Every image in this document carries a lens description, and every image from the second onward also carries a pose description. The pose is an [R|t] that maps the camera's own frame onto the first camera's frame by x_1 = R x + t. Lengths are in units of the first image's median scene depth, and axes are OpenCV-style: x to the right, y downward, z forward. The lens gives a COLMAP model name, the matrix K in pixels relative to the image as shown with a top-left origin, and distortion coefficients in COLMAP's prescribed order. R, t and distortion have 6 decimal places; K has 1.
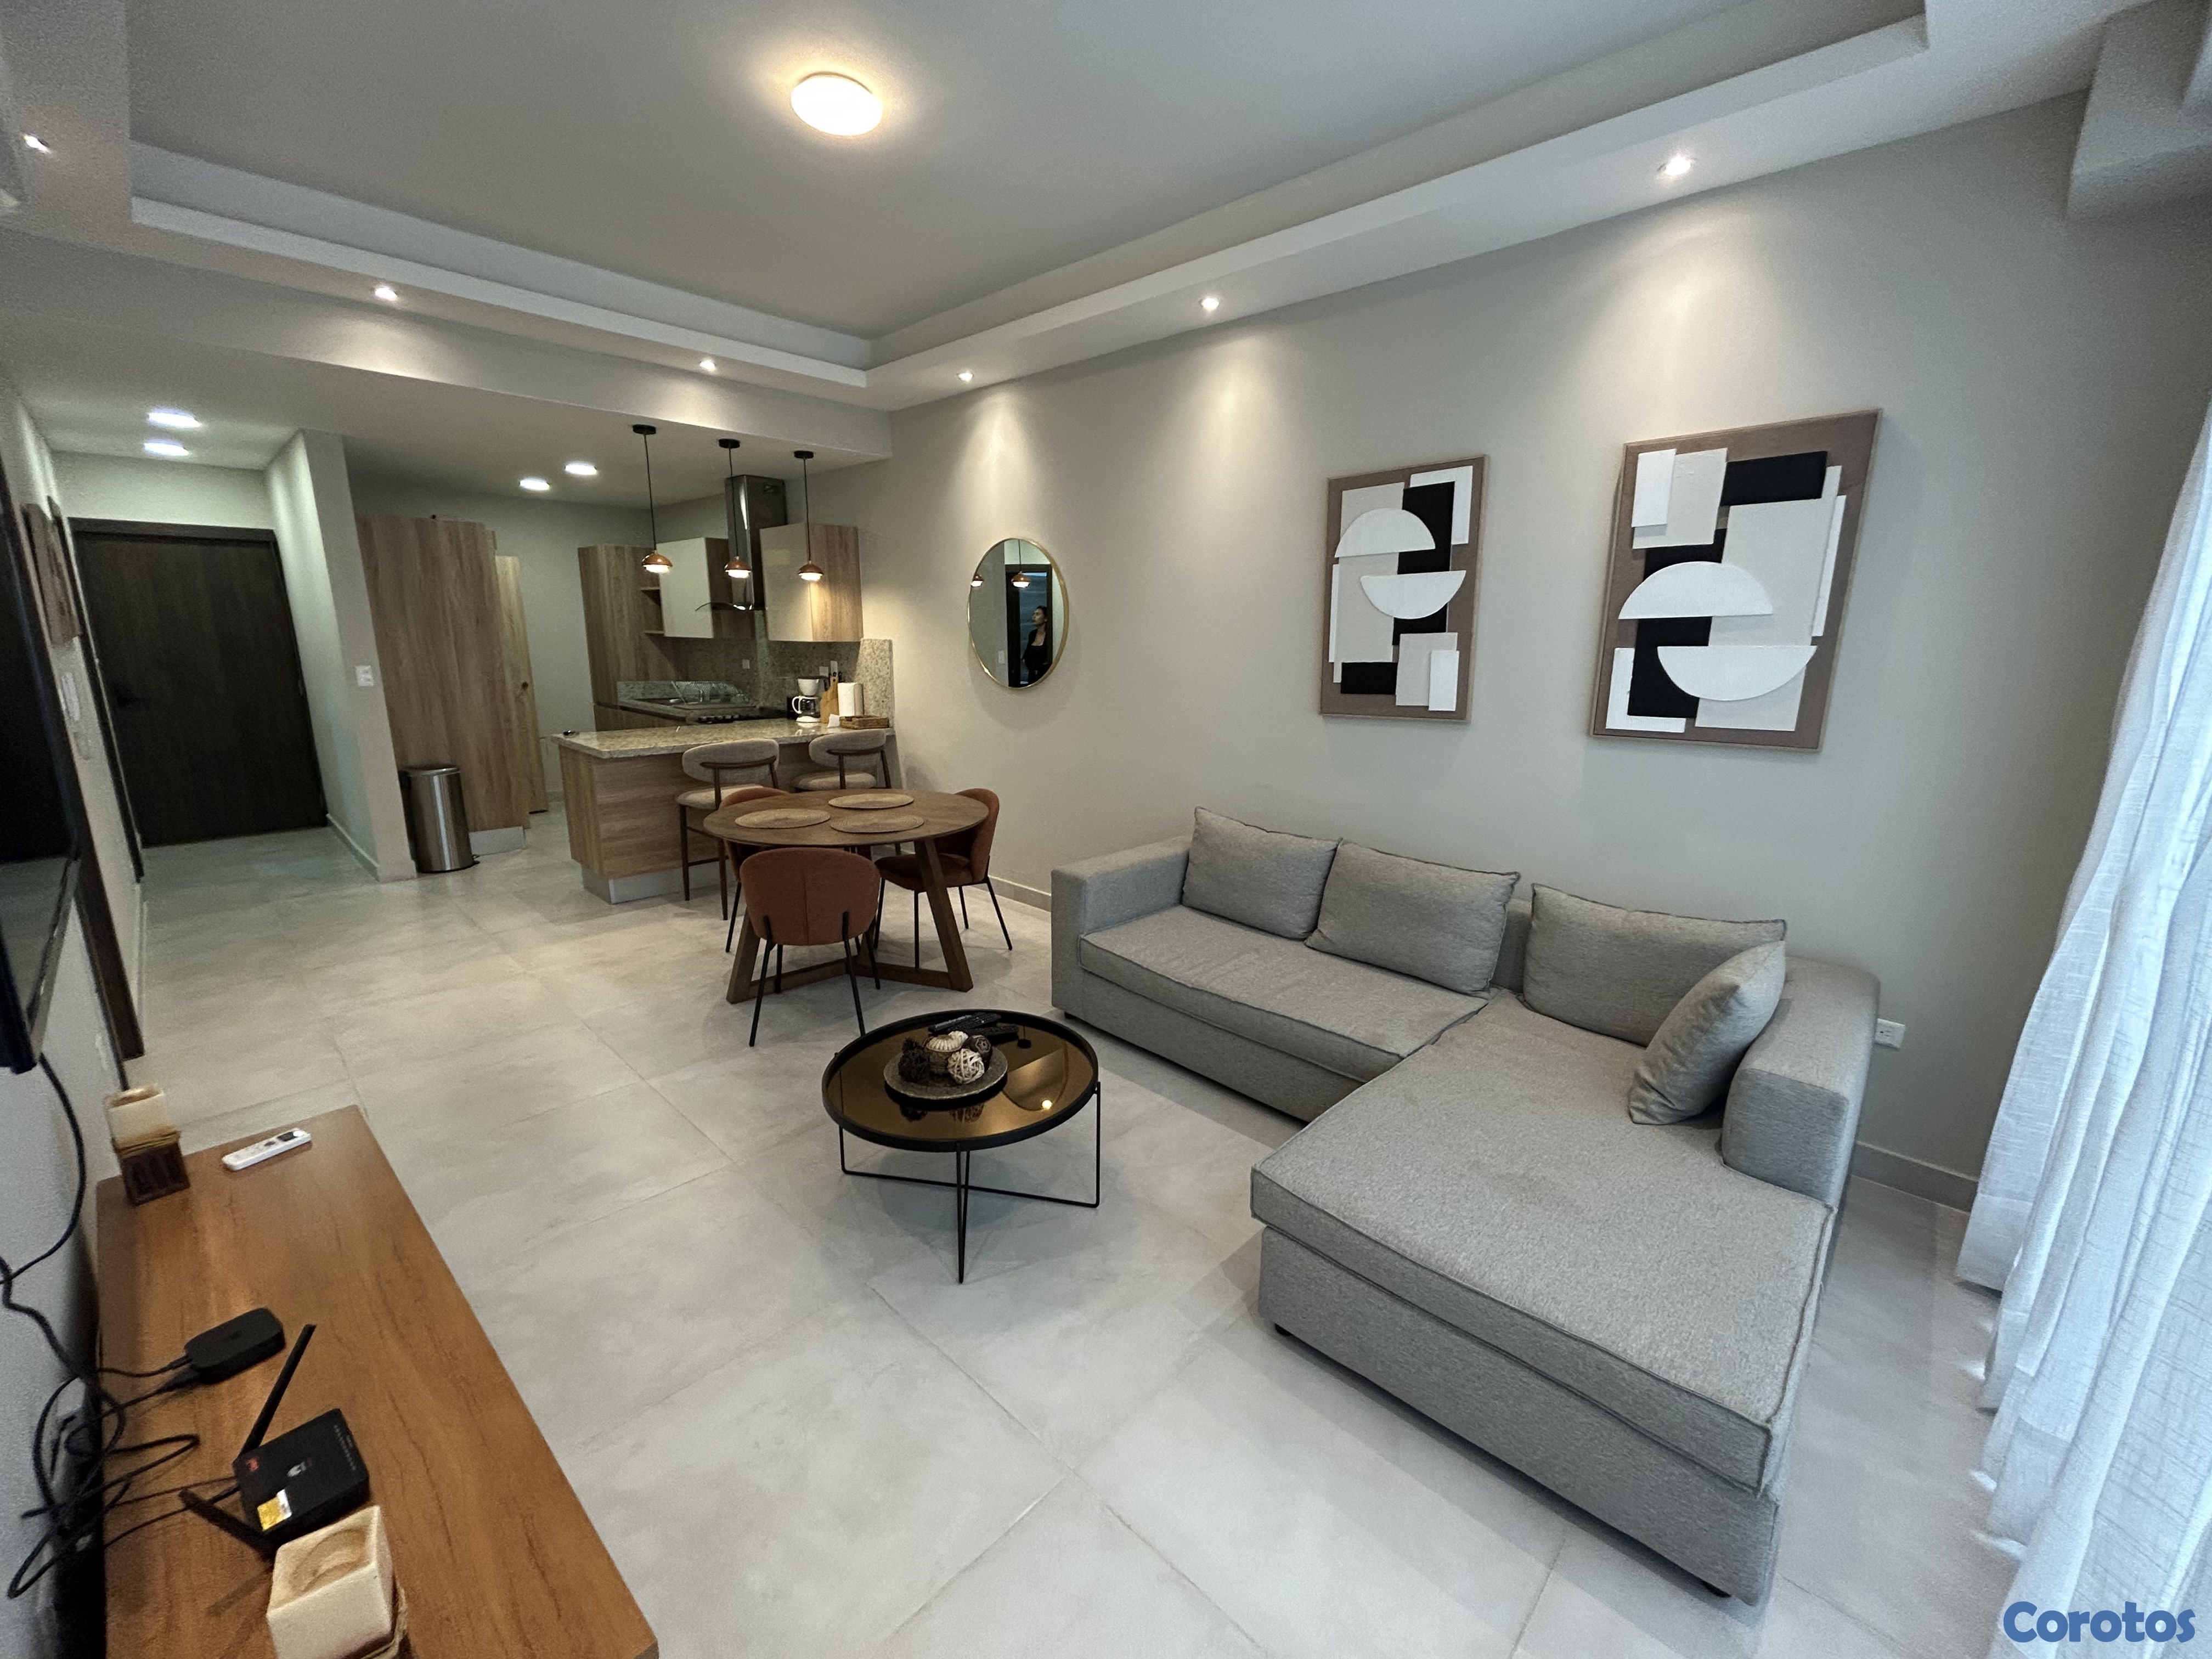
lens RADIAL K [[900.5, 0, 1106.0], [0, 900.5, 829.5], [0, 0, 1]] dist [0.011372, -0.003213]
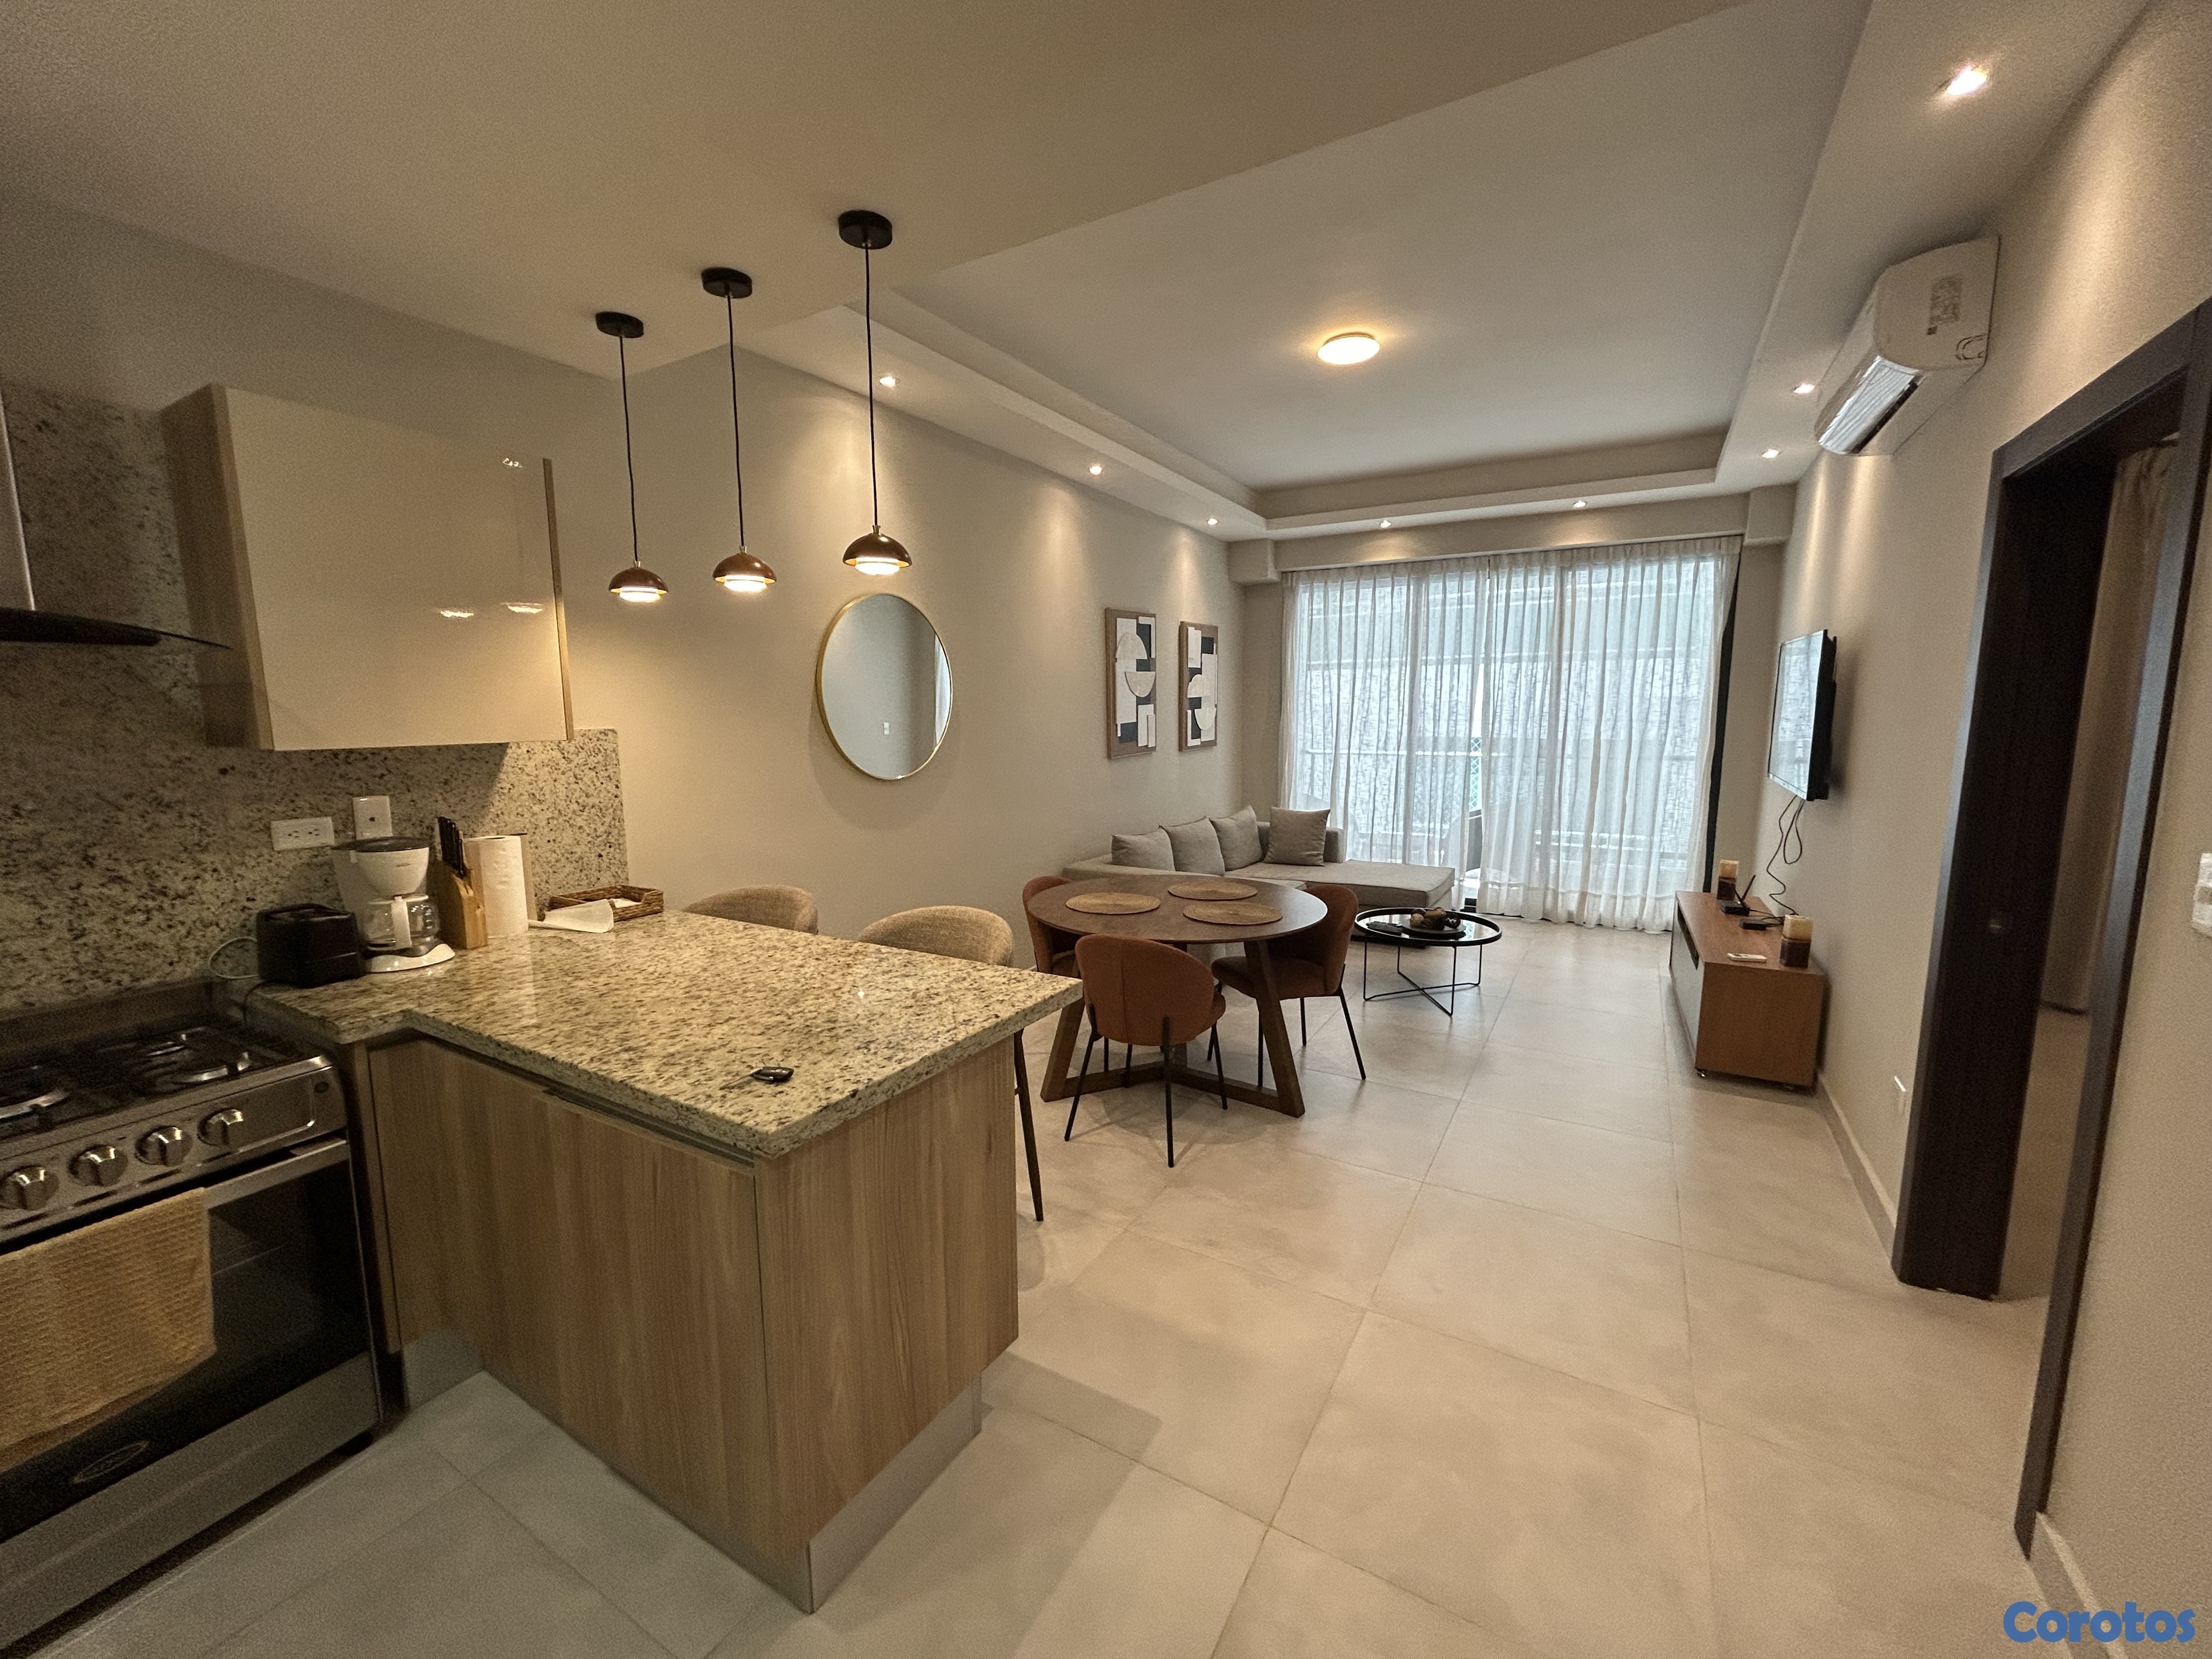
lens RADIAL K [[900.5, 0, 1106.0], [0, 900.5, 829.5], [0, 0, 1]] dist [0.011372, -0.003213]
pose [[-0.232493, -0.140367, 0.962416, -1.372566], [0.213767, 0.957959, 0.191357, -0.338648], [-0.948815, 0.250222, -0.192713, 1.481544]]
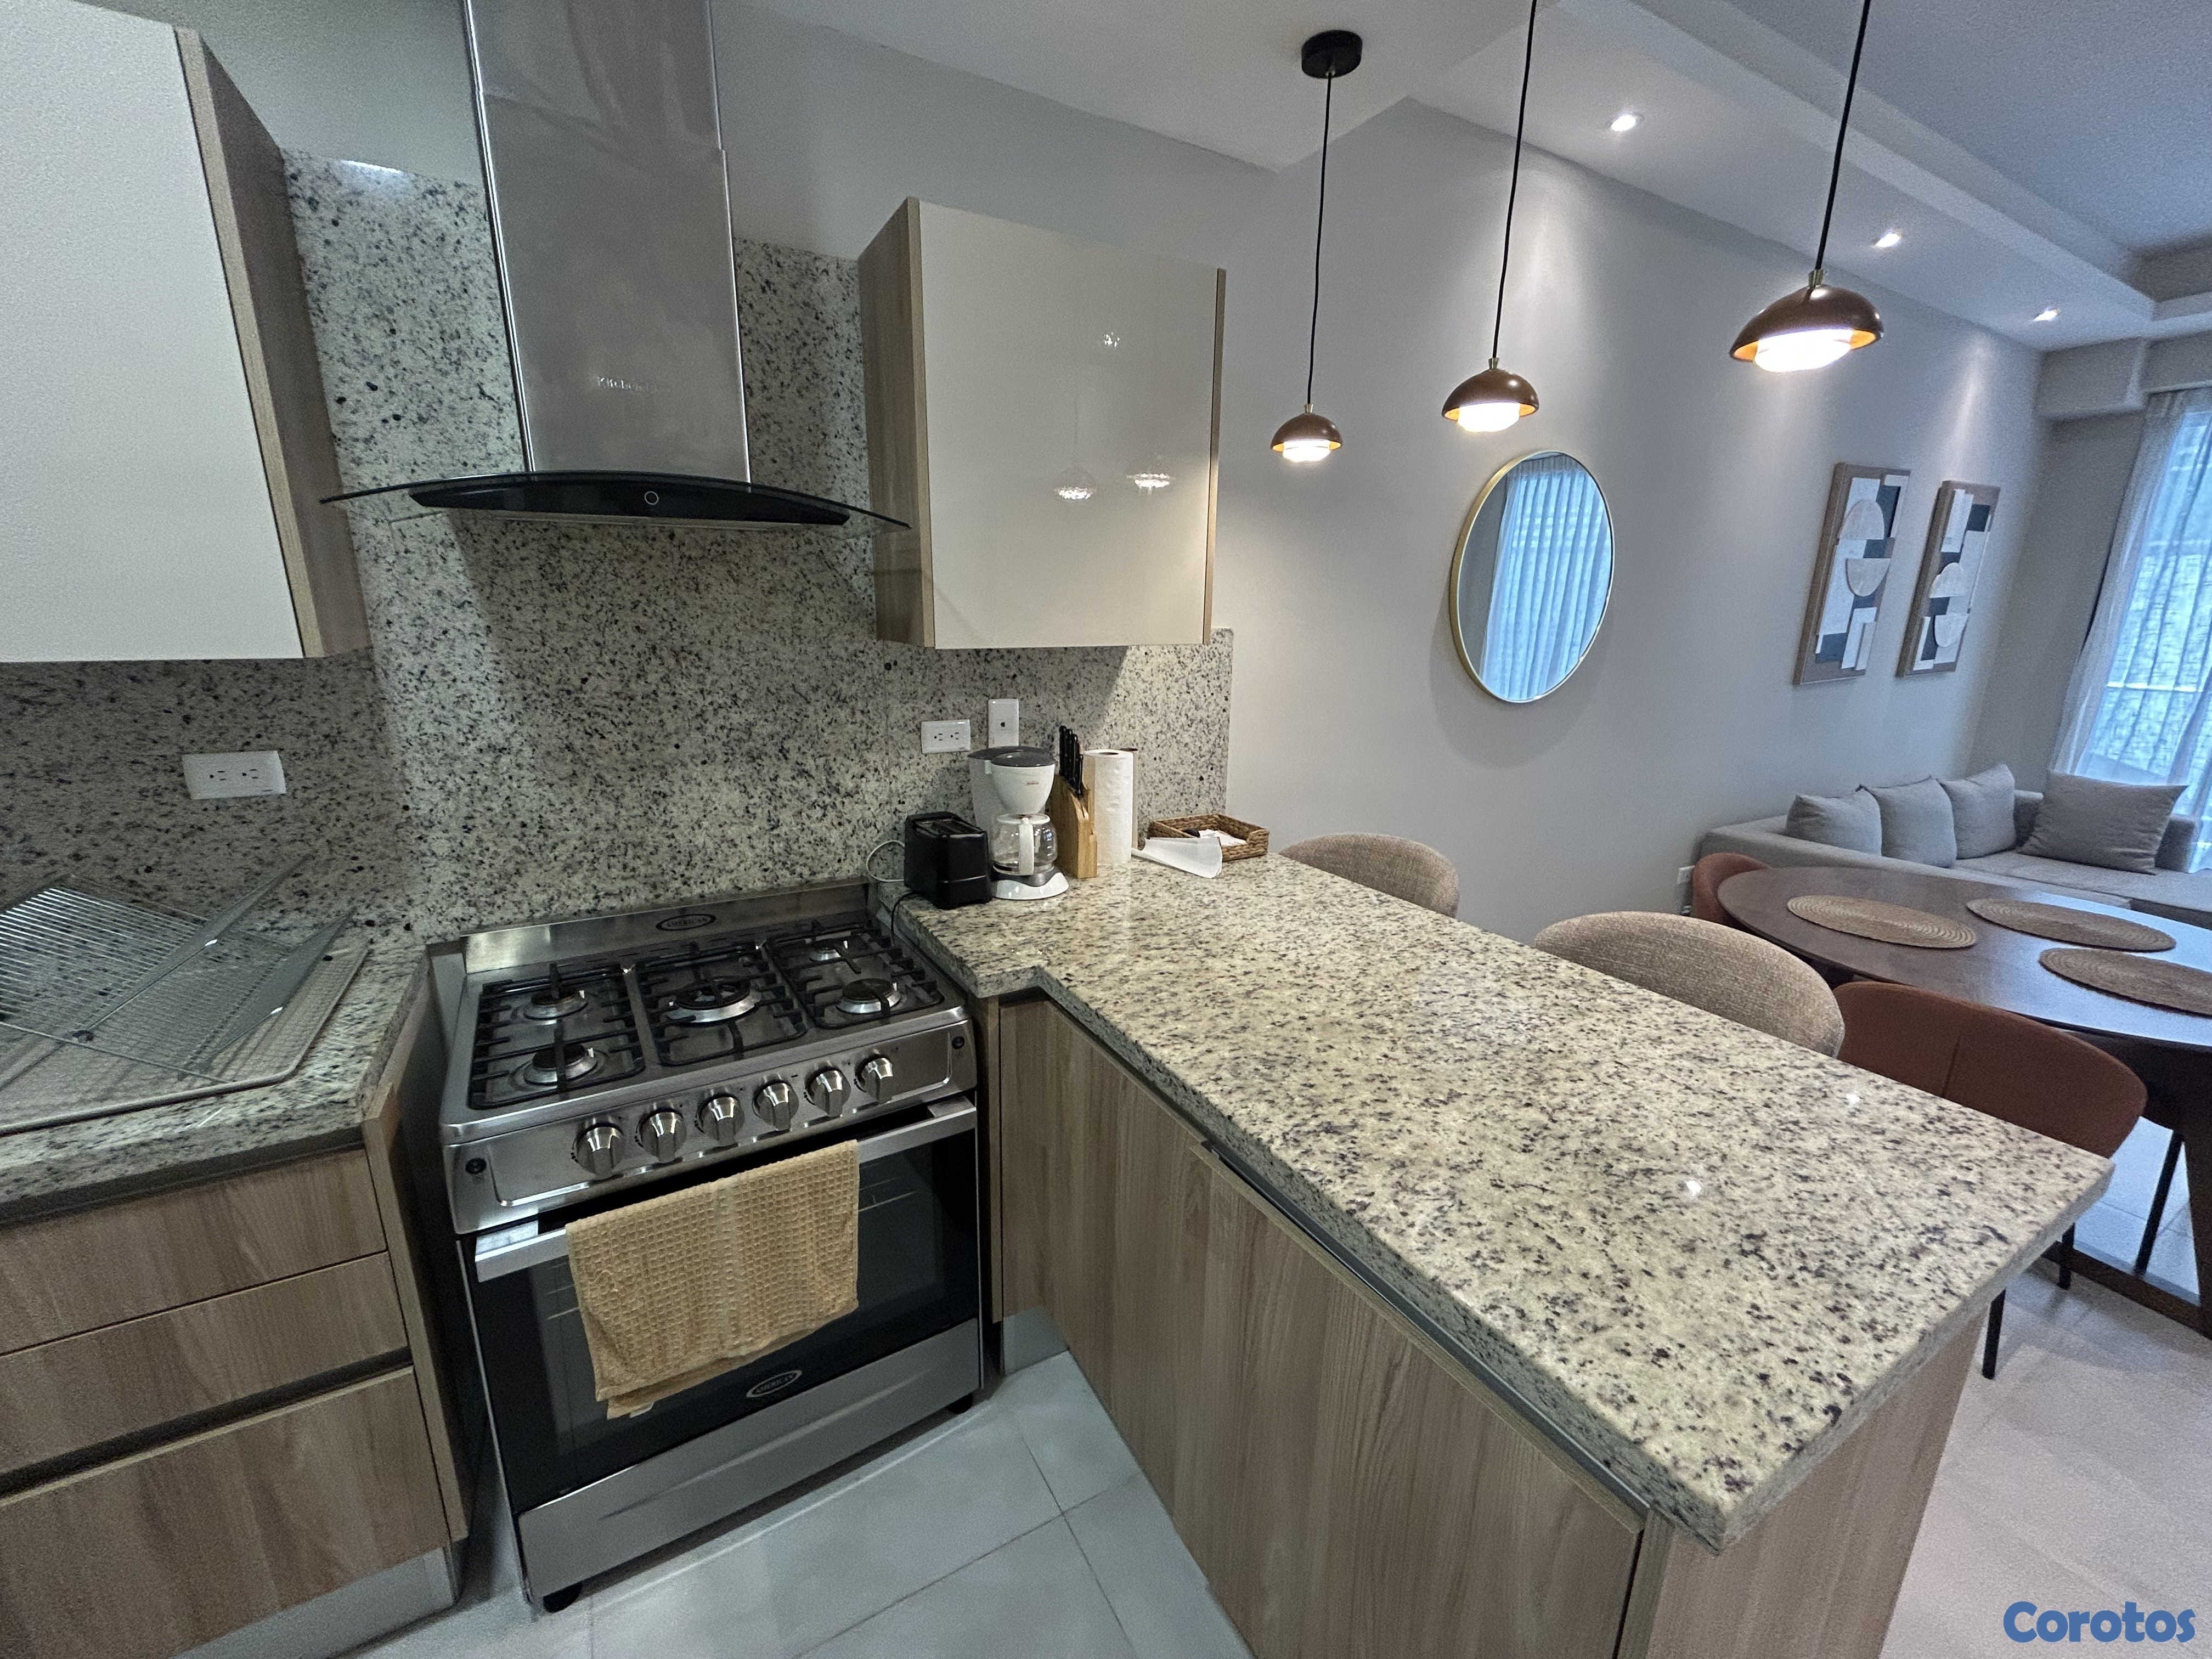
lens RADIAL K [[900.5, 0, 1106.0], [0, 900.5, 829.5], [0, 0, 1]] dist [0.011372, -0.003213]
pose [[0.278910, -0.243319, 0.928981, -1.152813], [0.198250, 0.961119, 0.192216, -0.370038], [-0.939631, 0.130559, 0.316303, 1.624212]]
